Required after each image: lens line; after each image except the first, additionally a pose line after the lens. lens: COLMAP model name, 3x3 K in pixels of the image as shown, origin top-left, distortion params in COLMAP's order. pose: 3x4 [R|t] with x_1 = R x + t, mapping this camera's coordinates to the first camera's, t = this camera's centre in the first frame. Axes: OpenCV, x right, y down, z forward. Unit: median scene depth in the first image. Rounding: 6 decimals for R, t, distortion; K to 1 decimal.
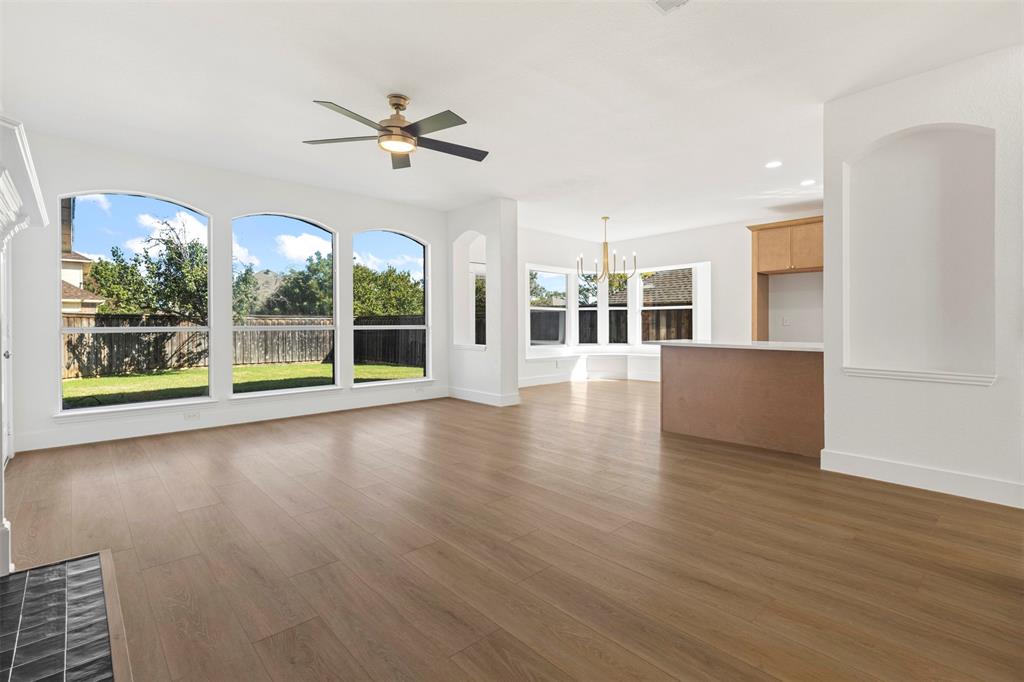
lens RADIAL K [[474.5, 0, 512.2], [0, 474.5, 331.1], [0, 0, 1]] dist [0.028296, 0.000354]
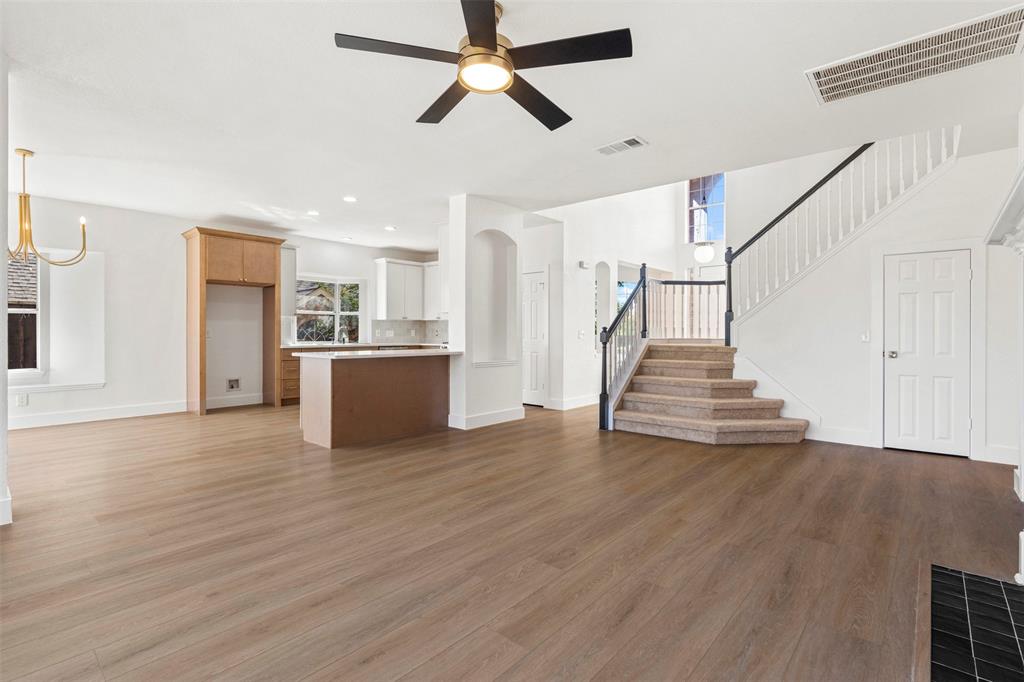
lens RADIAL K [[474.5, 0, 515.5], [0, 474.5, 334.1], [0, 0, 1]] dist [0.028296, 0.000354]
pose [[-0.098182, -0.003424, 0.995163, -0.476752], [0.019561, 0.999794, 0.005370, -0.013567], [-0.994976, 0.019993, -0.098095, 0.525831]]
